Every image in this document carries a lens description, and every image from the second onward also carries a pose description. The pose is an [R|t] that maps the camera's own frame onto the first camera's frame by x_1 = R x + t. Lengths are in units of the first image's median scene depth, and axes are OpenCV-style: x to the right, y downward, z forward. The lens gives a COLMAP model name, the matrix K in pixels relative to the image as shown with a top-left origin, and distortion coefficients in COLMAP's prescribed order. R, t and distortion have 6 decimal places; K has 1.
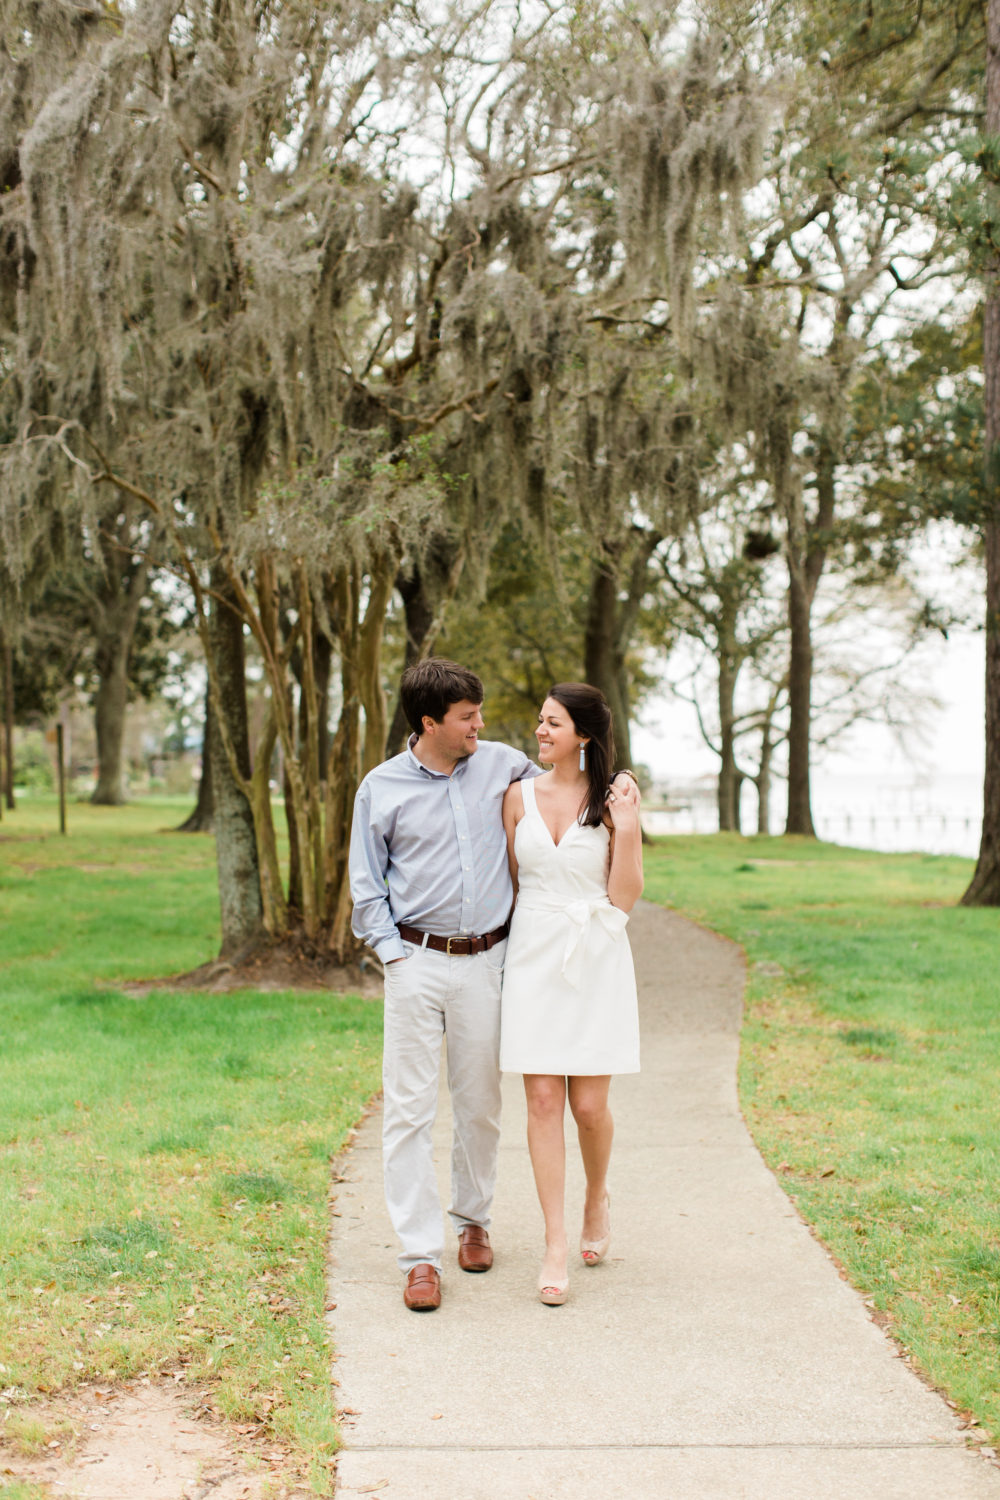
lens RADIAL K [[2104.9, 0, 500.0], [0, 2104.9, 750.0], [0, 0, 1]] dist [-0.024693, -0.048820]
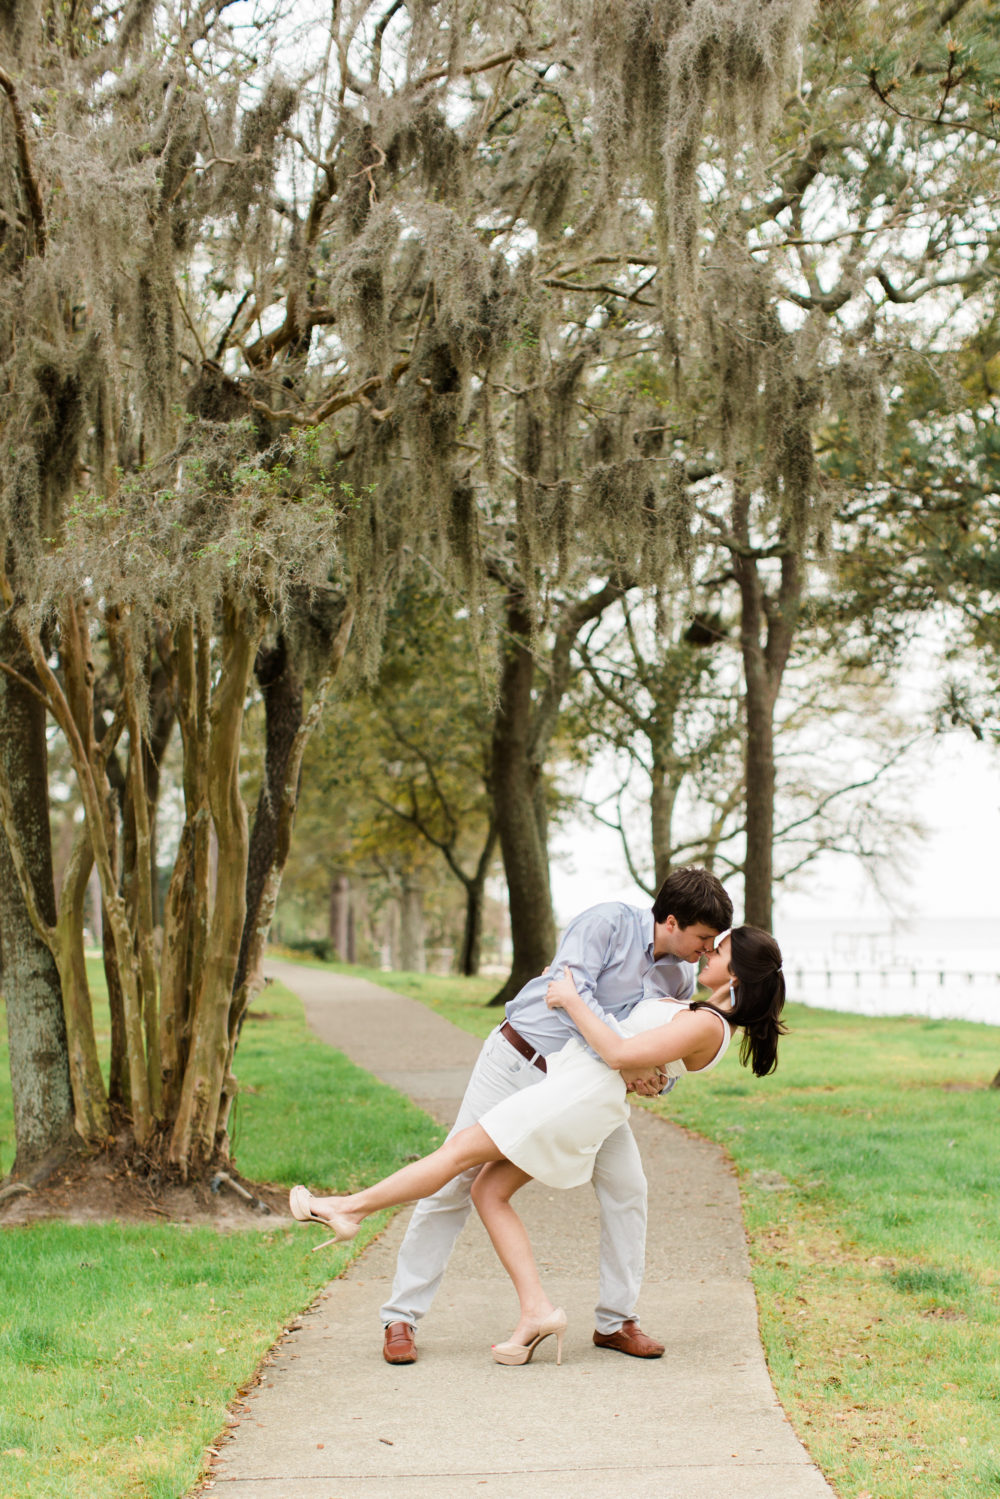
lens RADIAL K [[2156.3, 0, 499.8], [0, 2156.3, 892.3], [0, 0, 1]] dist [-0.001352, -0.063554]
pose [[0.996271, -0.001051, 0.086272, -0.031691], [0.001311, 0.999995, -0.002956, 0.005202], [-0.086269, 0.003058, 0.996267, 0.257960]]
